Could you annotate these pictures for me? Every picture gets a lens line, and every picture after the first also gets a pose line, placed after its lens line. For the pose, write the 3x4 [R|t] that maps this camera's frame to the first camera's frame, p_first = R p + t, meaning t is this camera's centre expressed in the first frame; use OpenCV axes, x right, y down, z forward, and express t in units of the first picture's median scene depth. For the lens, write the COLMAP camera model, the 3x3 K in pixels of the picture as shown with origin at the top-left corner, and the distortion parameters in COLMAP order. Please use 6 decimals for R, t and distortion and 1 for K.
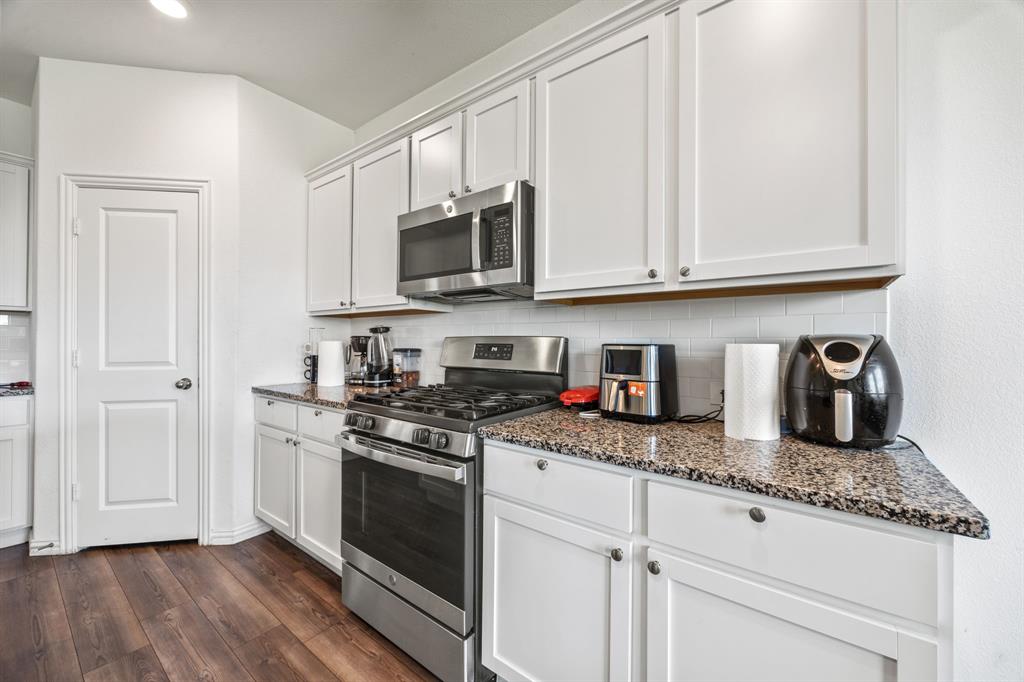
lens RADIAL K [[388.8, 0, 512.7], [0, 388.8, 340.7], [0, 0, 1]] dist [-0.000820, -0.000086]
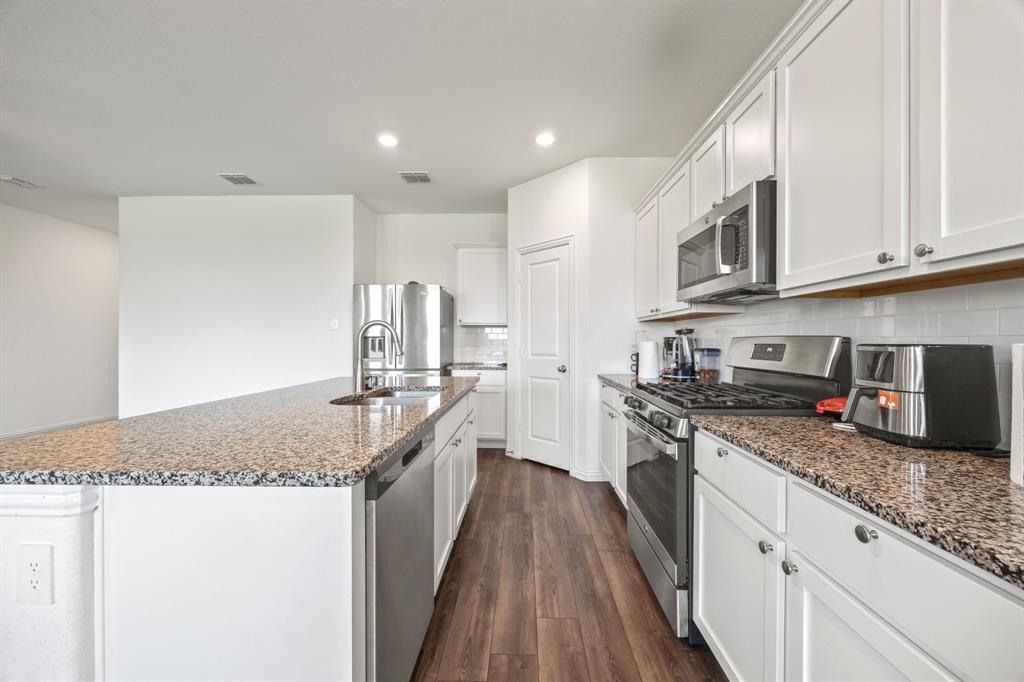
lens RADIAL K [[391.0, 0, 516.1], [0, 391.0, 343.9], [0, 0, 1]] dist [-0.000197, 0.000220]
pose [[0.581153, 0.004301, -0.813783, 0.473416], [0.000208, 0.999985, 0.005433, 0.003336], [0.813794, -0.003326, 0.581144, -0.088885]]
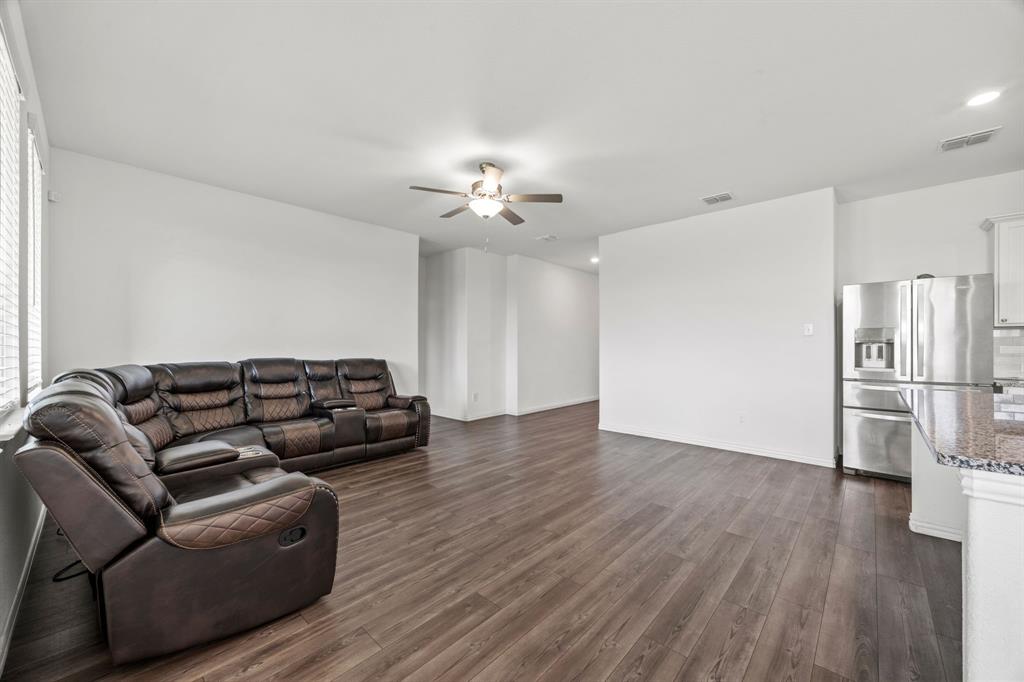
lens RADIAL K [[391.0, 0, 516.1], [0, 391.0, 343.9], [0, 0, 1]] dist [-0.000197, 0.000220]
pose [[-0.098344, -0.006730, -0.995130, 0.248294], [-0.003615, 0.999973, -0.006406, -0.001762], [0.995146, 0.002968, -0.098365, -1.208816]]
